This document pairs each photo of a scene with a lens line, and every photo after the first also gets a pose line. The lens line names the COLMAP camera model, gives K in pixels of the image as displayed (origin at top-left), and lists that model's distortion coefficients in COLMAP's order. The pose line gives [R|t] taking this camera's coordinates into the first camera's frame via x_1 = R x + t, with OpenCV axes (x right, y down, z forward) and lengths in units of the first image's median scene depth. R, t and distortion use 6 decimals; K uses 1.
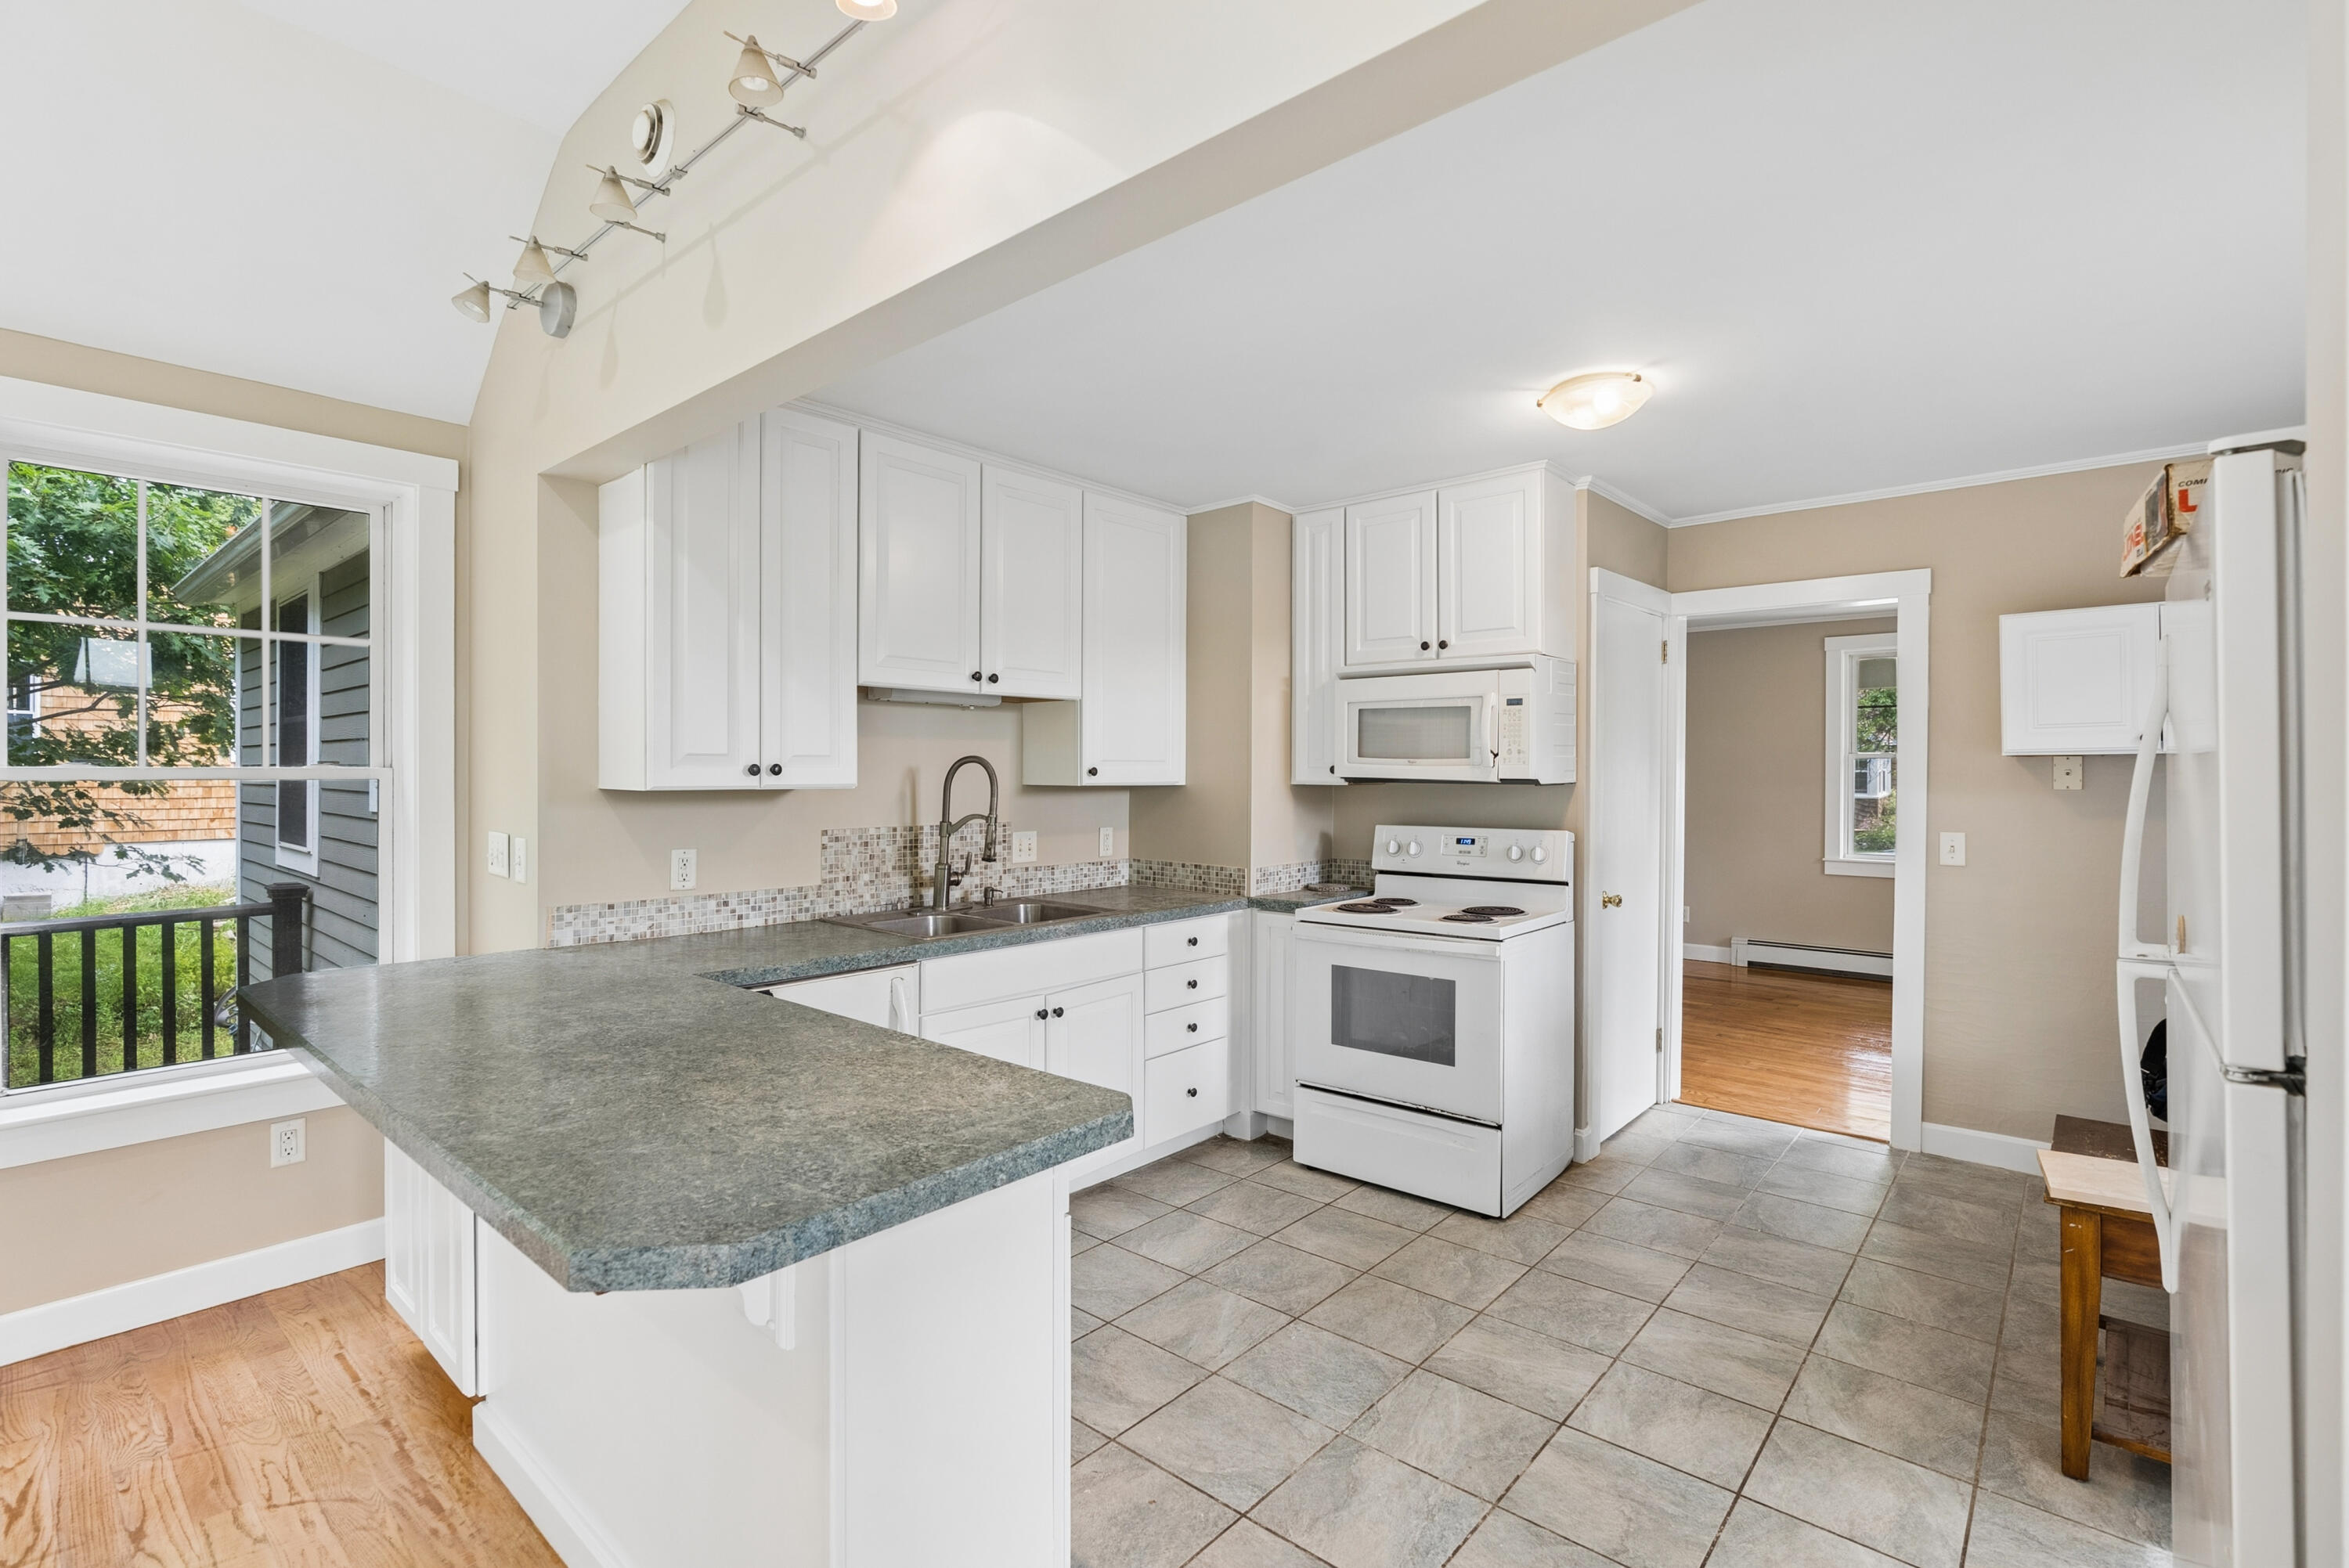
lens RADIAL K [[1067.8, 0, 1162.5], [0, 1067.8, 784.3], [0, 0, 1]] dist [-0.014399, 0.000499]
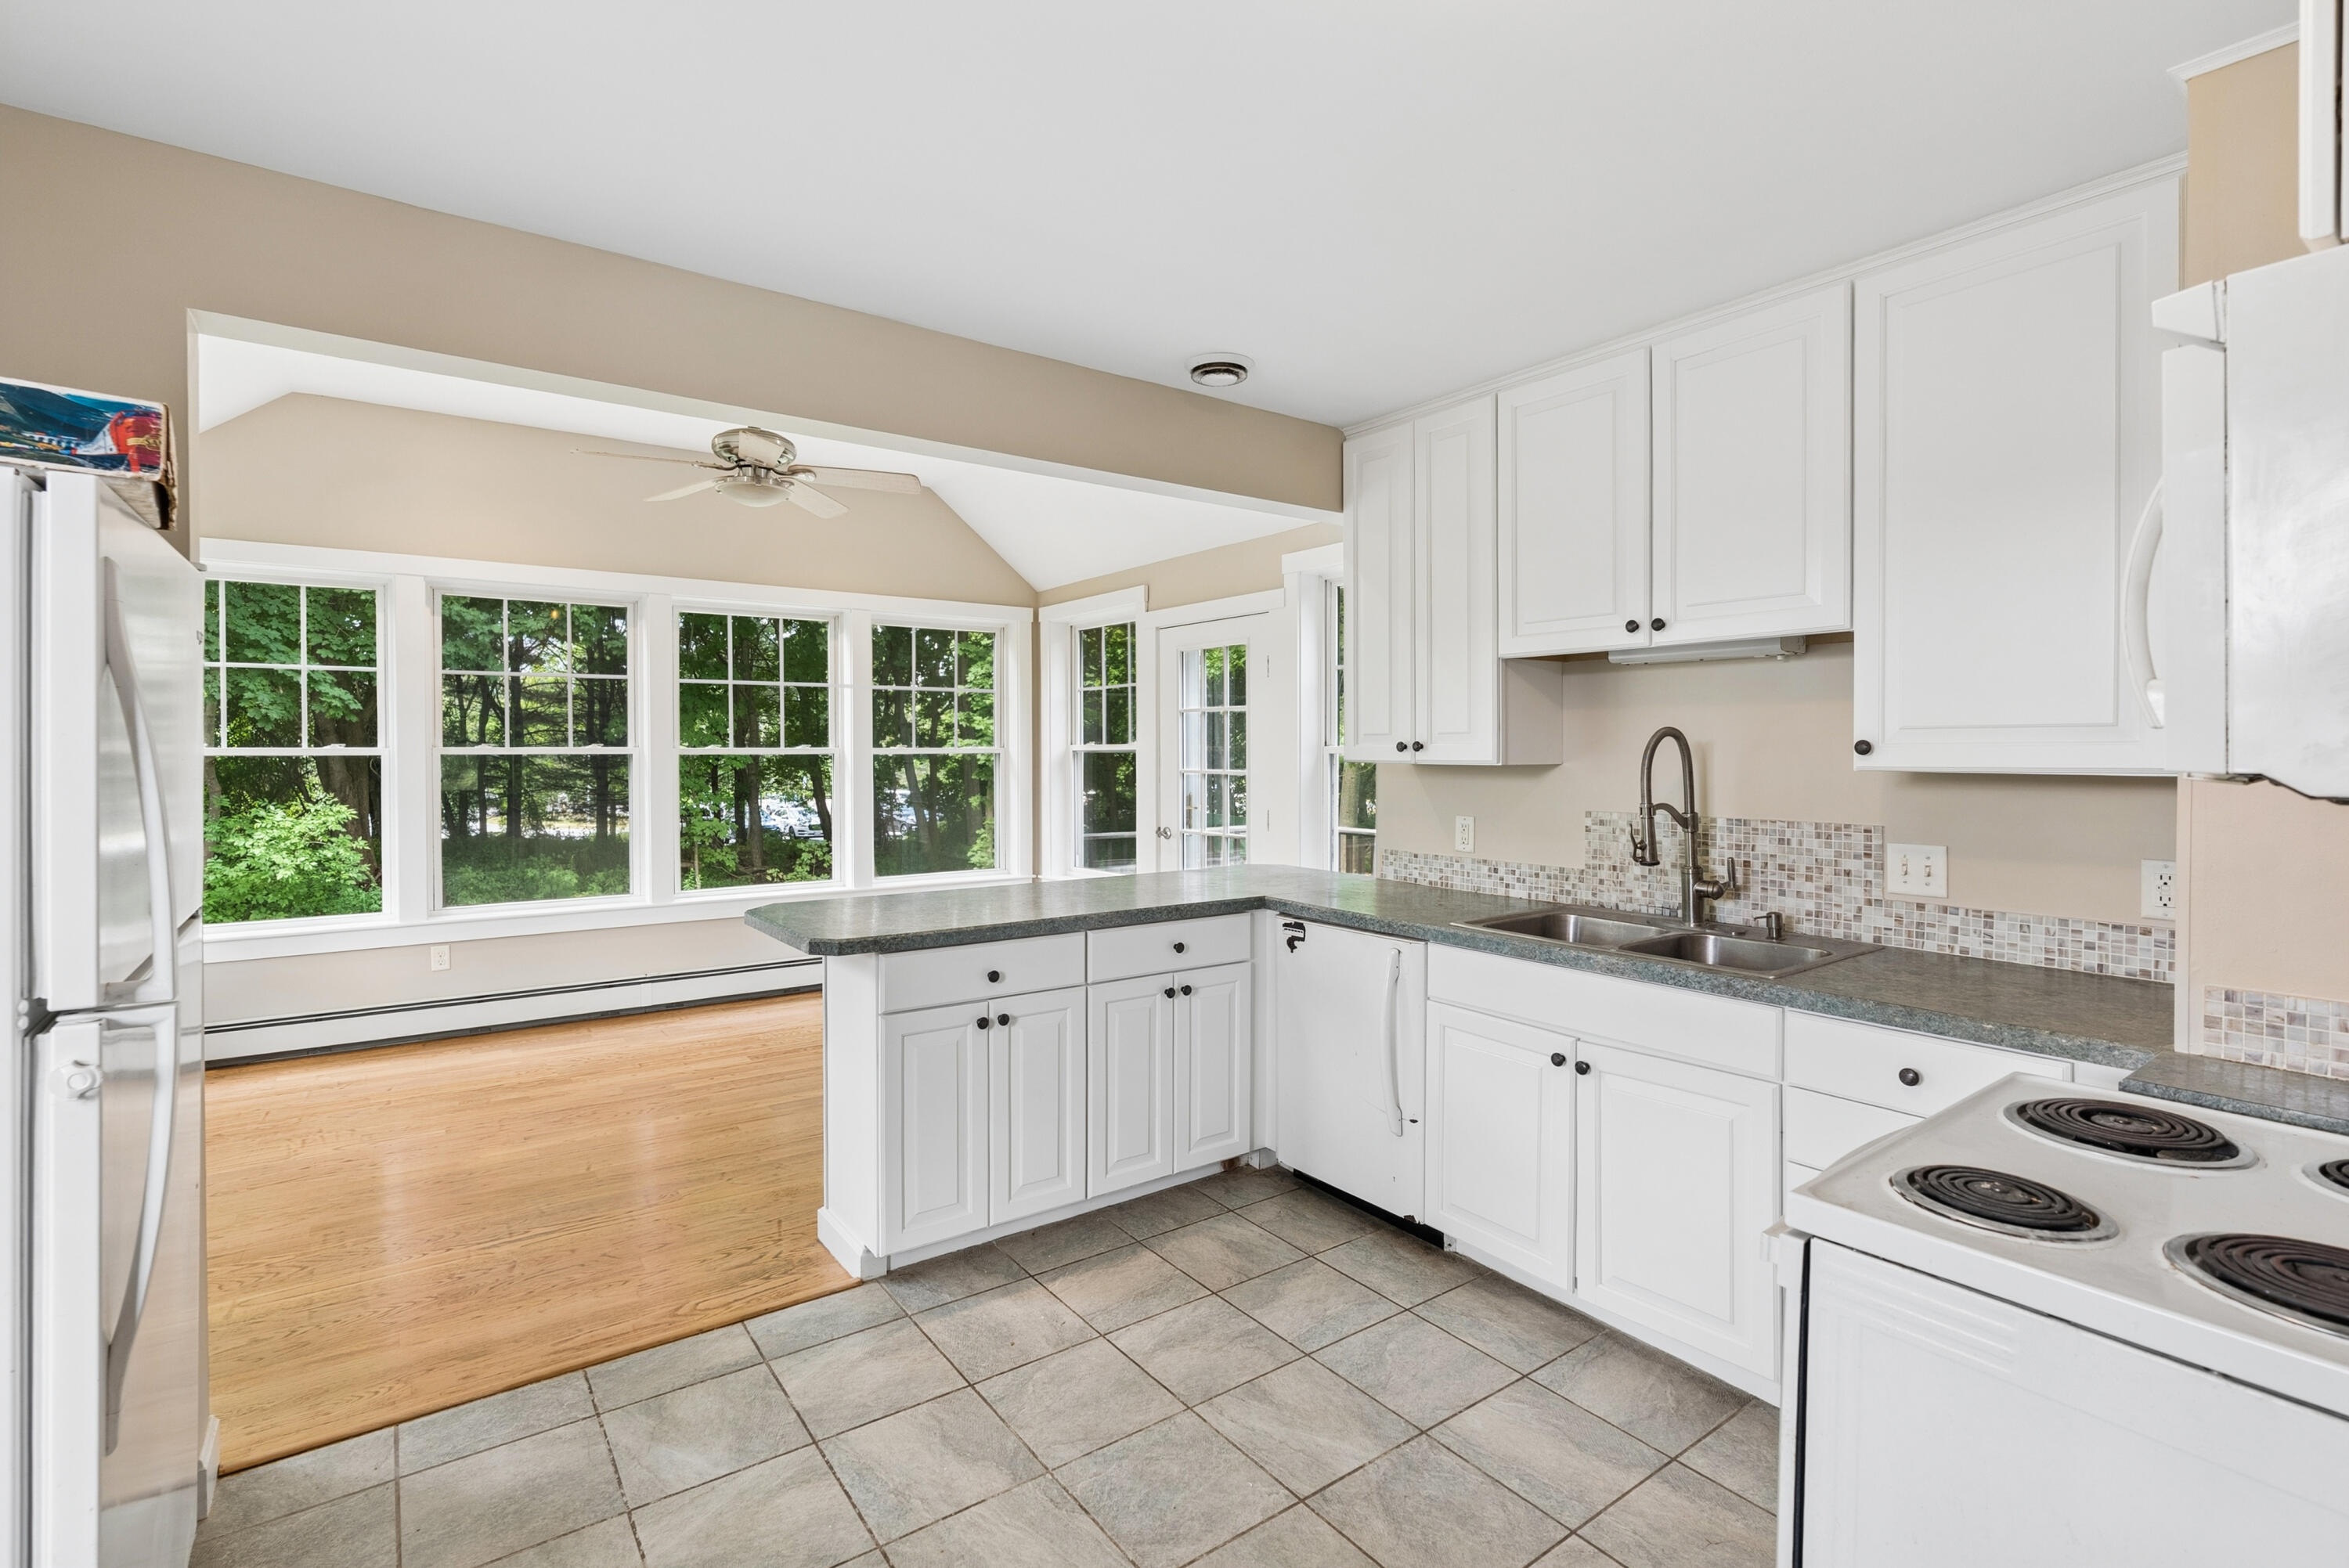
lens RADIAL K [[1067.8, 0, 1138.8], [0, 1067.8, 755.3], [0, 0, 1]] dist [-0.014399, 0.000499]
pose [[-0.231061, 0.002949, -0.972935, 0.671857], [-0.013161, 0.999894, 0.006156, -0.006112], [0.972850, 0.014228, -0.230998, 0.829861]]
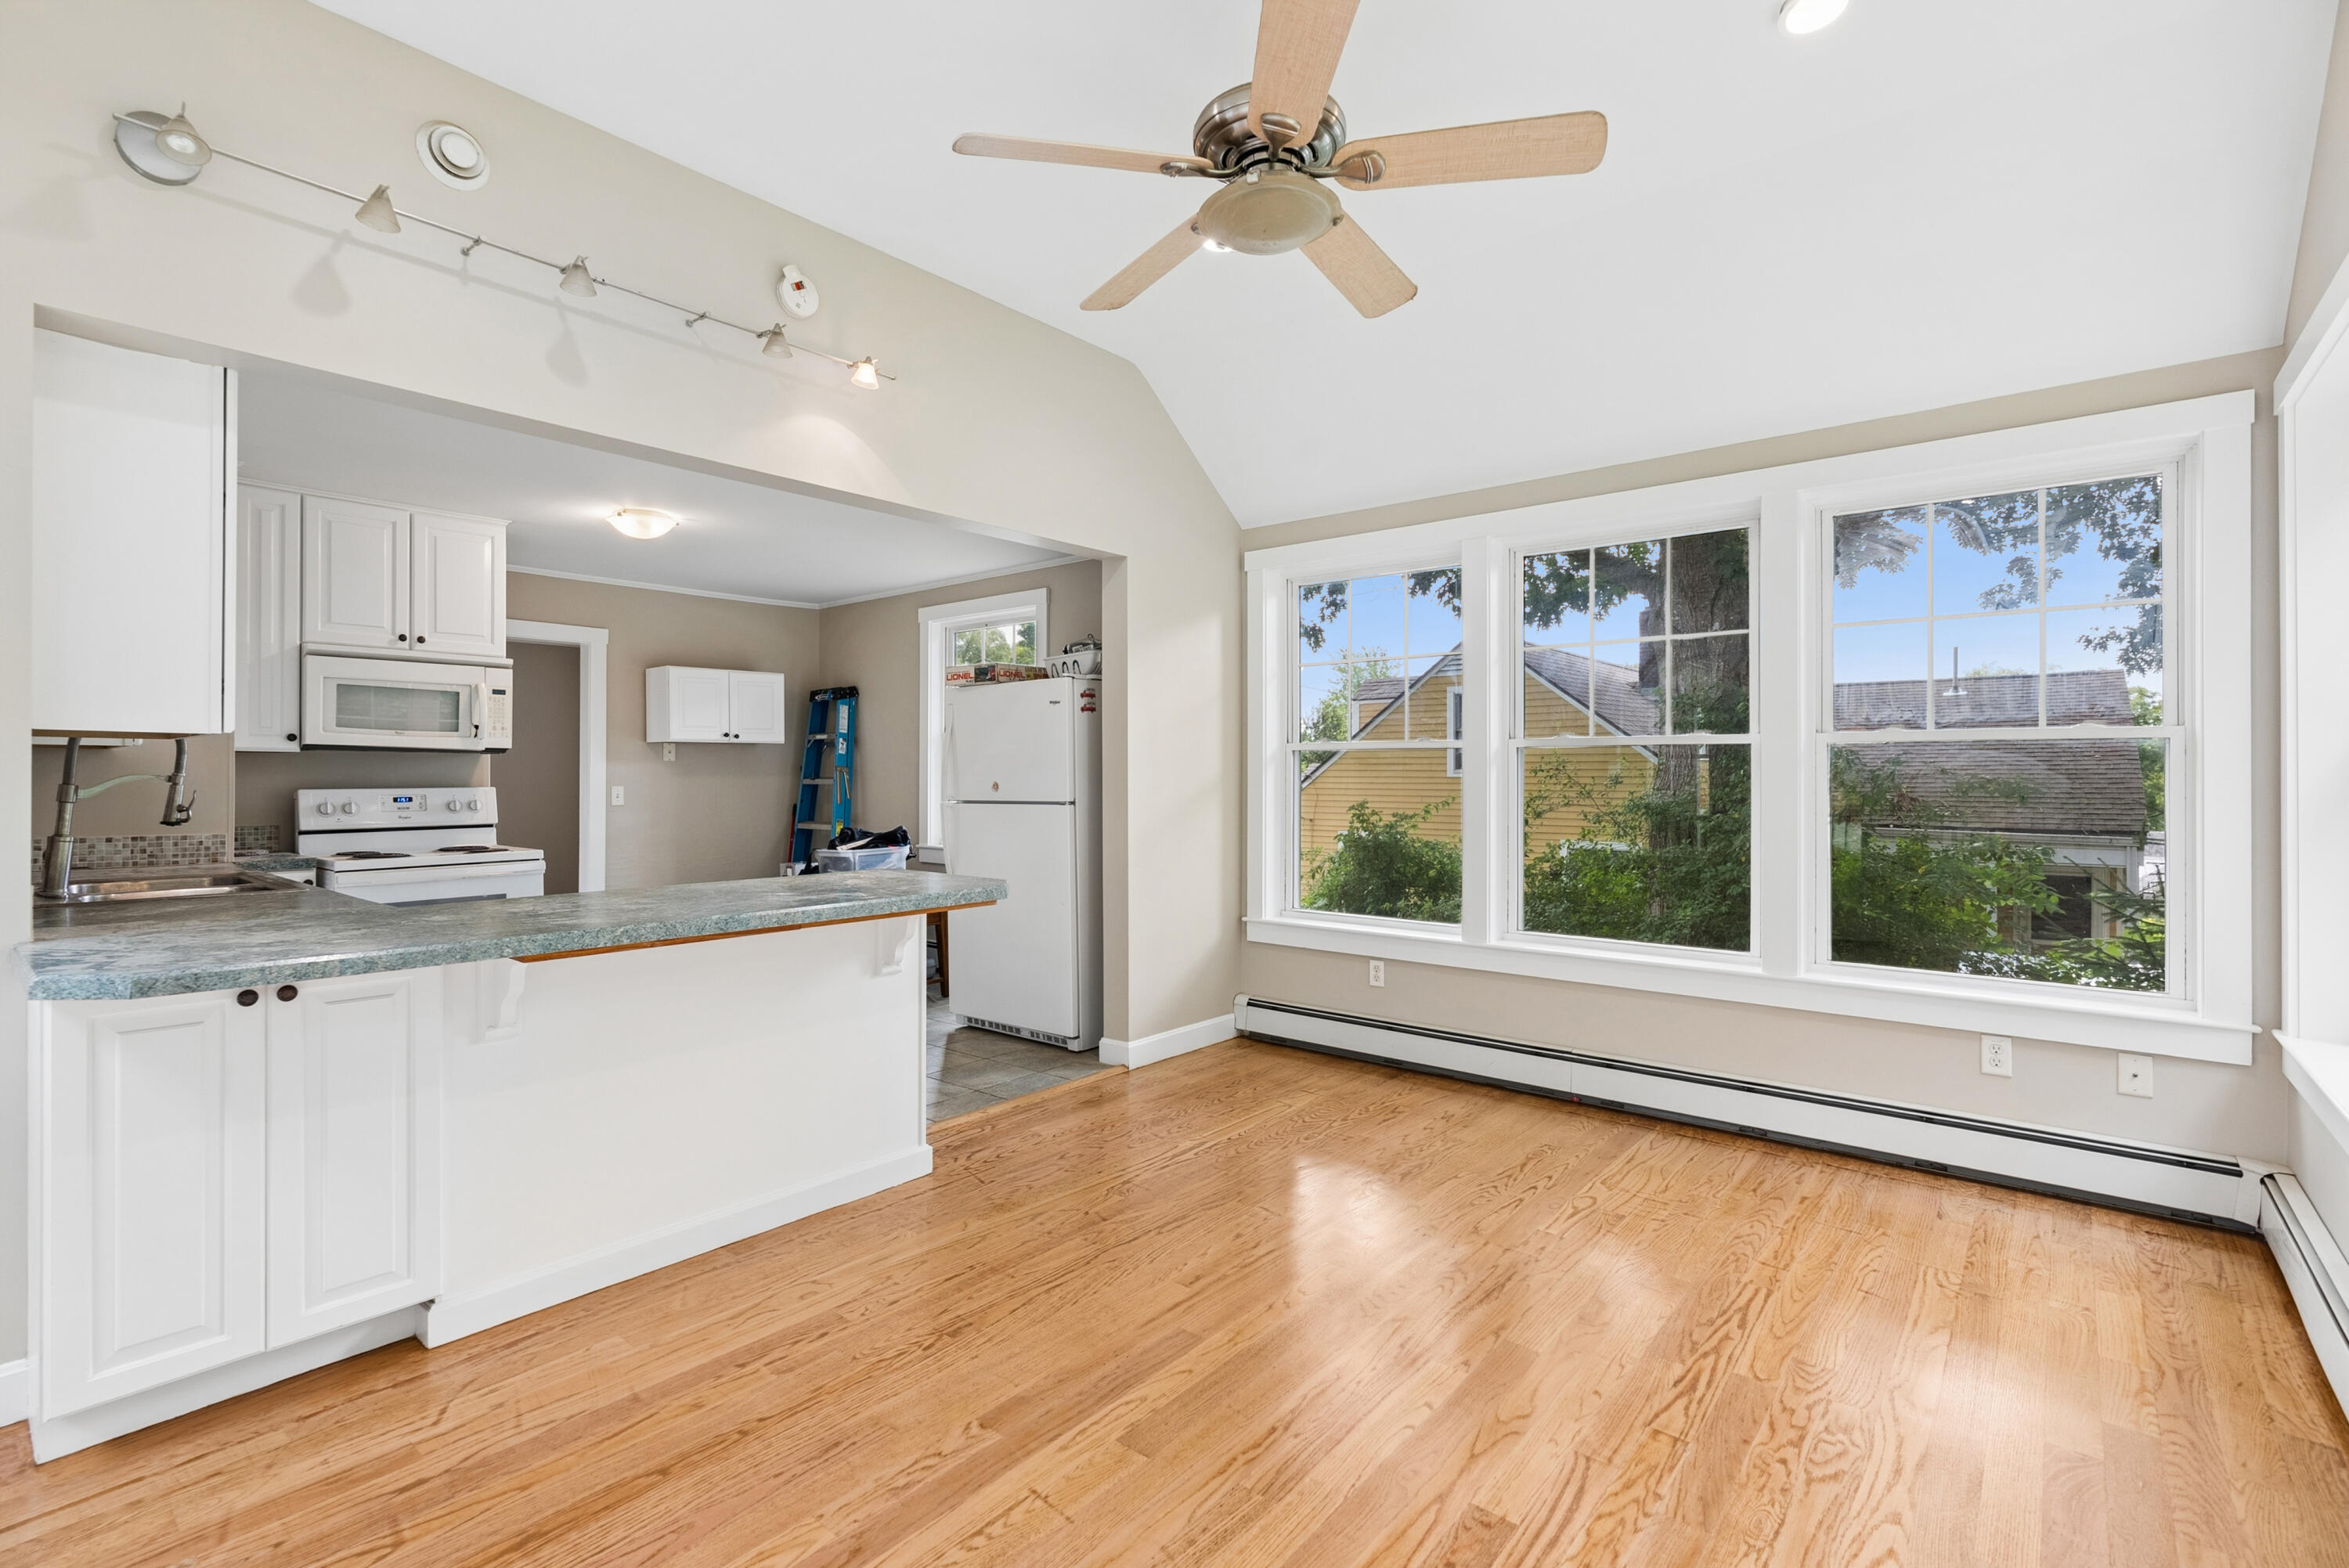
lens RADIAL K [[1067.8, 0, 1220.9], [0, 1067.8, 771.9], [0, 0, 1]] dist [-0.014399, 0.000499]
pose [[-0.074969, -0.000071, 0.997186, -1.122772], [0.007927, 0.999968, 0.000667, 0.032246], [-0.997154, 0.007955, -0.074966, 0.178926]]
